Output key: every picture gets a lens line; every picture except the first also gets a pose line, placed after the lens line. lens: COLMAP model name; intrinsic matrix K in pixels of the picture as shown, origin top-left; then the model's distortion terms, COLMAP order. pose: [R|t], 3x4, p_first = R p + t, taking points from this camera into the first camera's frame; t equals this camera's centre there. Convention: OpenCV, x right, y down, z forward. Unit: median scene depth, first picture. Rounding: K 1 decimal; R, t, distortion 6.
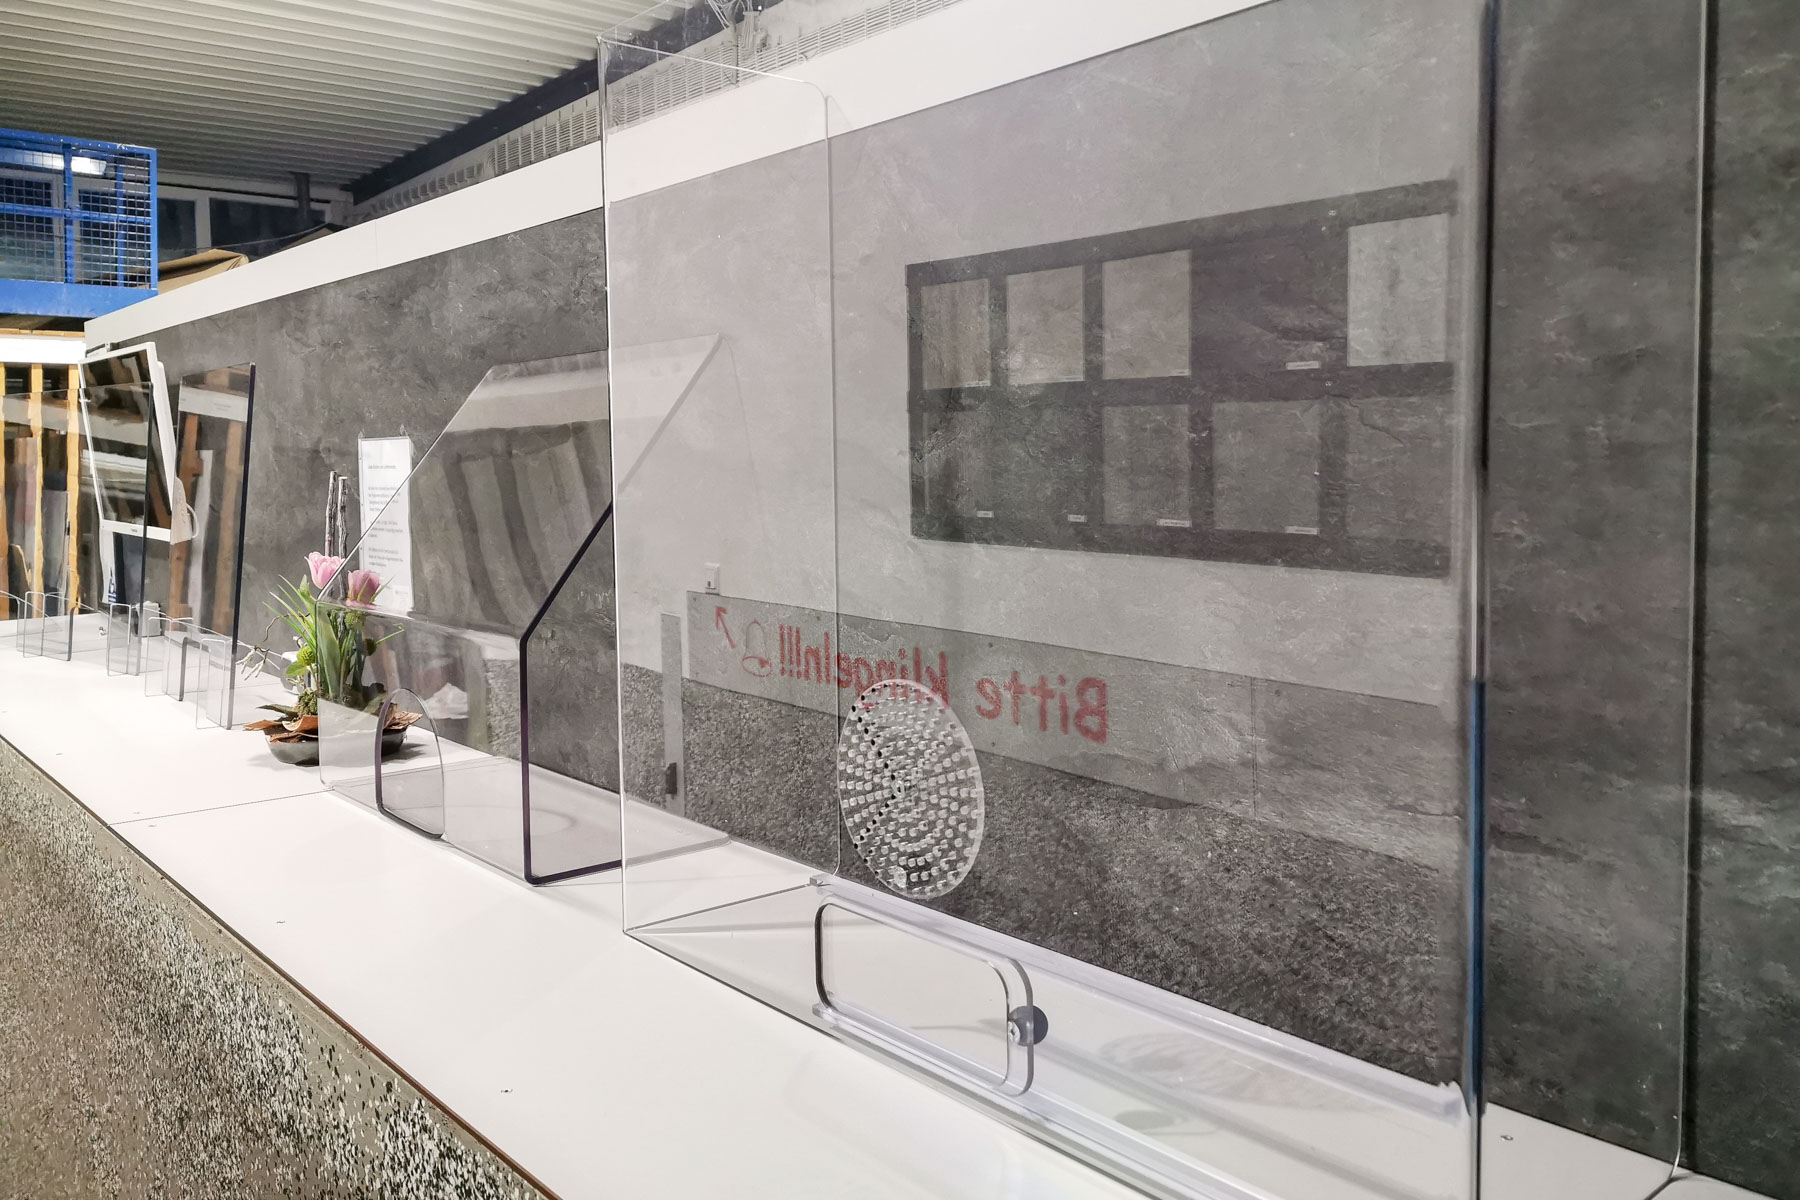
lens RADIAL K [[1391.3, 0, 824.4], [0, 1391.3, 601.5], [0, 0, 1]] dist [0.056529, -0.096598]
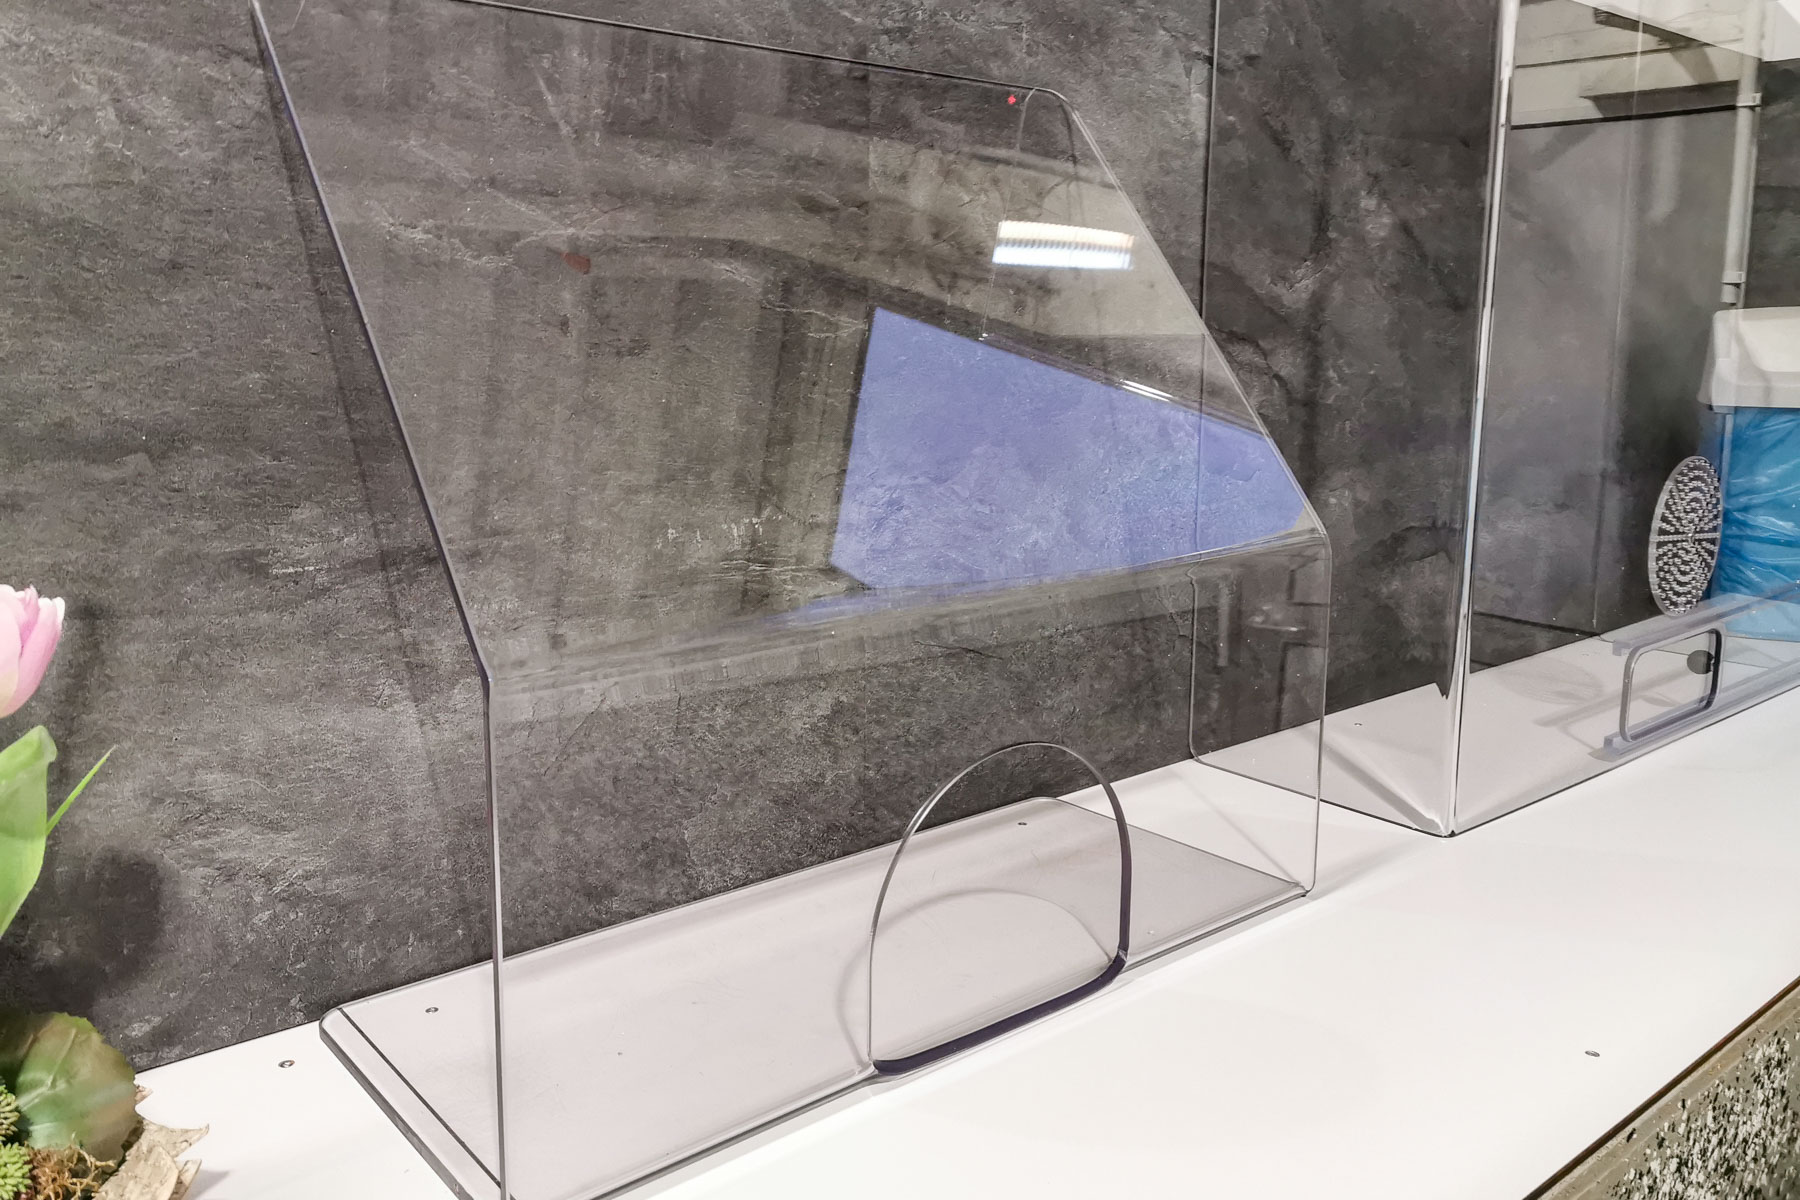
lens RADIAL K [[1391.3, 0, 824.4], [0, 1391.3, 601.5], [0, 0, 1]] dist [0.056529, -0.096598]
pose [[0.002824, -0.175404, 0.984492, -0.915081], [0.102503, 0.979361, 0.174196, -0.088591], [-0.994729, 0.100421, 0.020745, 1.281165]]
